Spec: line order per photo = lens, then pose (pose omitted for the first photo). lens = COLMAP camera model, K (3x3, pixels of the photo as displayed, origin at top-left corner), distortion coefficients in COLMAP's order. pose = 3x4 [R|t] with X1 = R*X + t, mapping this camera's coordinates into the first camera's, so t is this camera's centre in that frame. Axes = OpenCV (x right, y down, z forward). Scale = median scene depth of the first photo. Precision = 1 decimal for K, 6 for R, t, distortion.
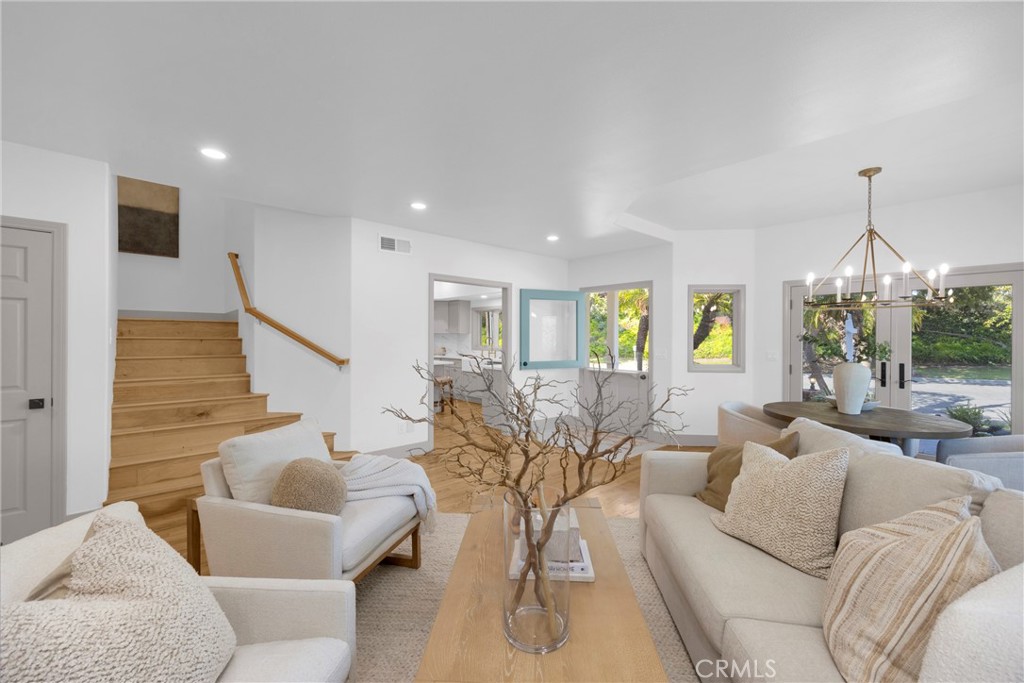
lens RADIAL K [[411.0, 0, 511.6], [0, 411.0, 337.8], [0, 0, 1]] dist [0.000479, -0.000113]
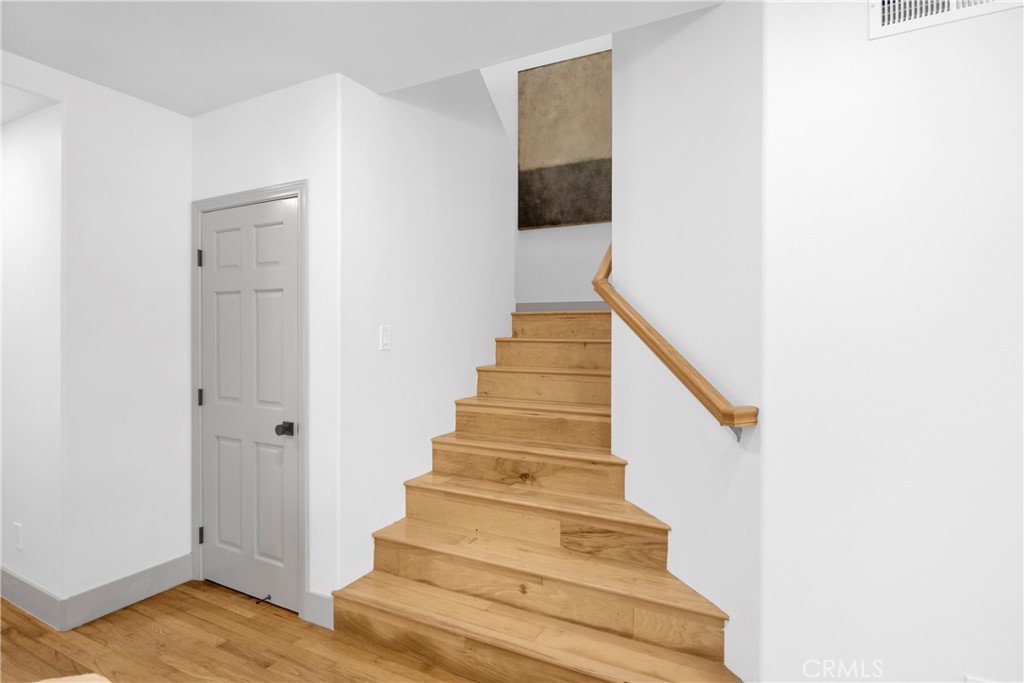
lens RADIAL K [[529.9, 0, 511.1], [0, 529.9, 338.3], [0, 0, 1]] dist [-0.000697, 0.000015]
pose [[0.338587, 0.003282, -0.940930, -0.069076], [-0.002822, 0.999993, 0.002473, -0.004622], [0.940931, 0.001818, 0.338593, 0.671496]]
